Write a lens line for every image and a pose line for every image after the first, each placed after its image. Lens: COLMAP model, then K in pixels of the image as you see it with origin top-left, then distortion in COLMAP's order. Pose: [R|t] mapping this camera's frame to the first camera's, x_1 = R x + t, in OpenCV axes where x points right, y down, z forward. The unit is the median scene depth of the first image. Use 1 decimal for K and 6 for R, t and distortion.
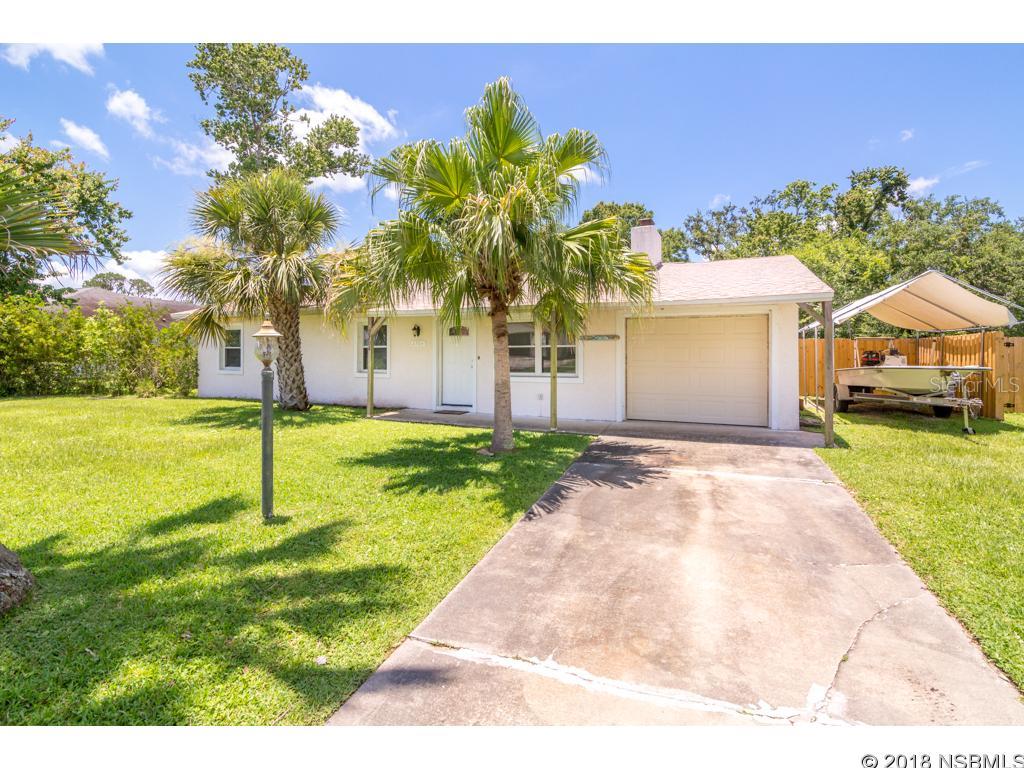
lens RADIAL K [[487.6, 0, 538.2], [0, 487.6, 350.8], [0, 0, 1]] dist [-0.023314, 0.009404]
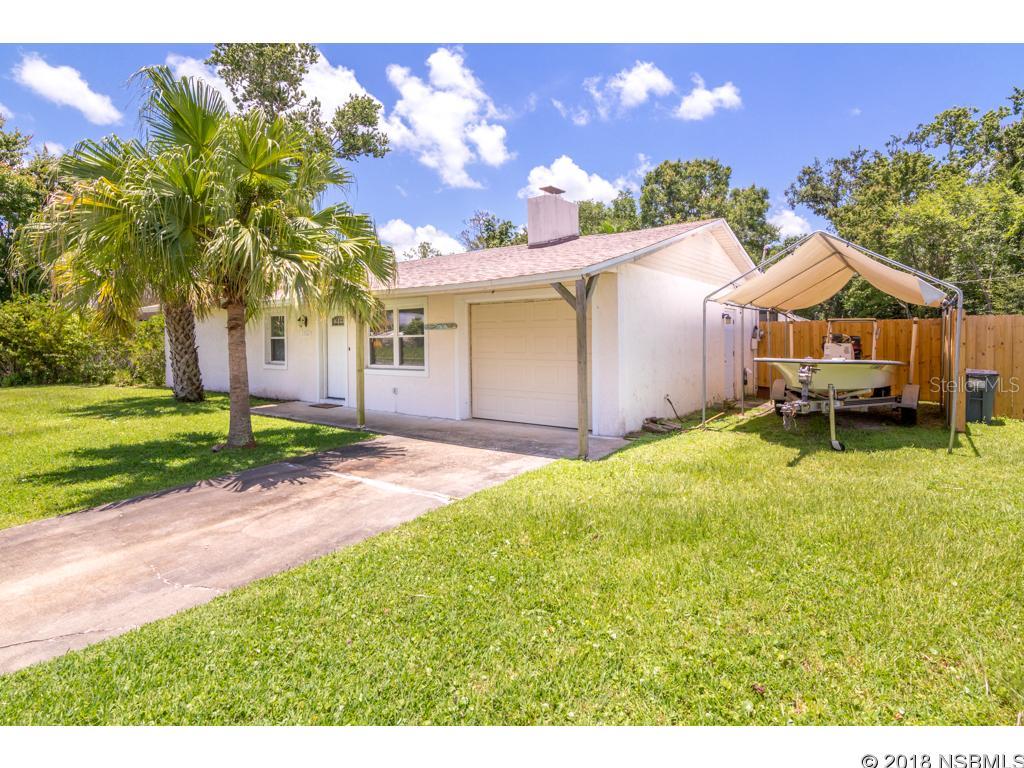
lens RADIAL K [[548.1, 0, 540.8], [0, 548.1, 345.0], [0, 0, 1]] dist [-0.009658, 0.002823]
pose [[0.972189, -0.006952, -0.234094, 0.390440], [0.010801, 0.999827, 0.015166, -0.004353], [0.233948, -0.017273, 0.972096, 0.042666]]
